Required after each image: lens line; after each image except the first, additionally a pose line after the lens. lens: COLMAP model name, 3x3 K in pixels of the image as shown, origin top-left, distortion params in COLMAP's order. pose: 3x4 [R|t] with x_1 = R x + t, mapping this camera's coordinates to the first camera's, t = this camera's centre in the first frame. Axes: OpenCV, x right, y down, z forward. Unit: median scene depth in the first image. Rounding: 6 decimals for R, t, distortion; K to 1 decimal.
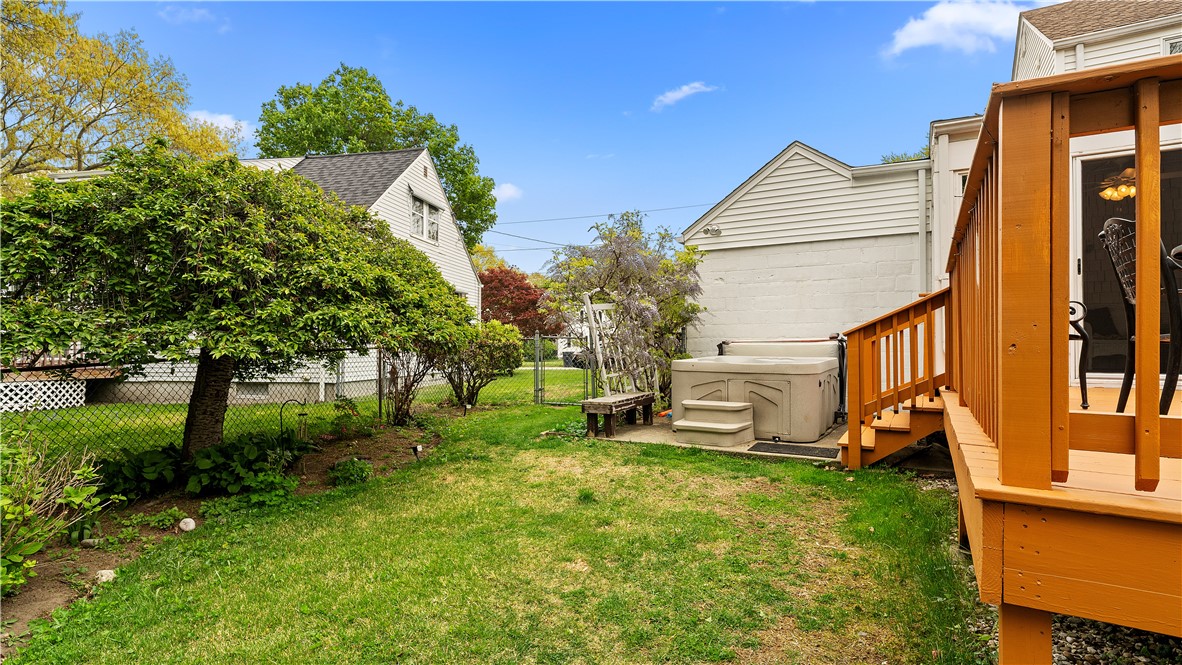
lens RADIAL K [[573.1, 0, 585.1], [0, 573.1, 341.0], [0, 0, 1]] dist [-0.010279, 0.001057]
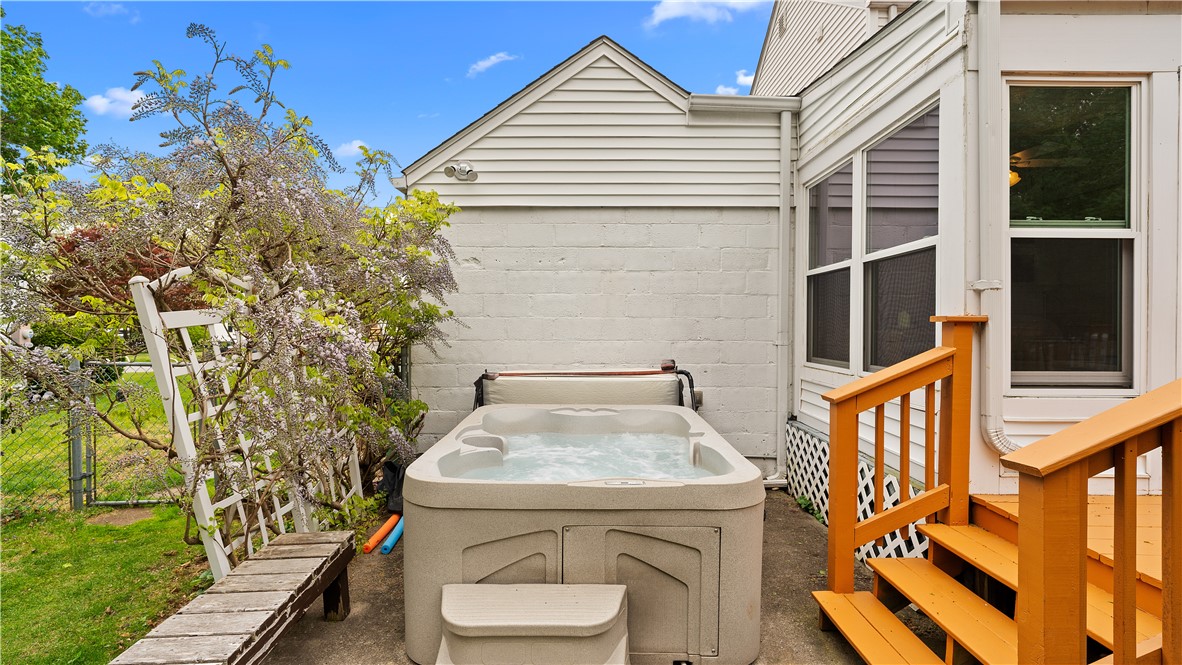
lens RADIAL K [[573.1, 0, 592.0], [0, 573.1, 329.5], [0, 0, 1]] dist [-0.010279, 0.001057]
pose [[0.861436, -0.003943, 0.507852, 0.055335], [-0.003429, 0.999902, 0.013579, -0.053317], [-0.507855, -0.013438, 0.861338, 0.507077]]
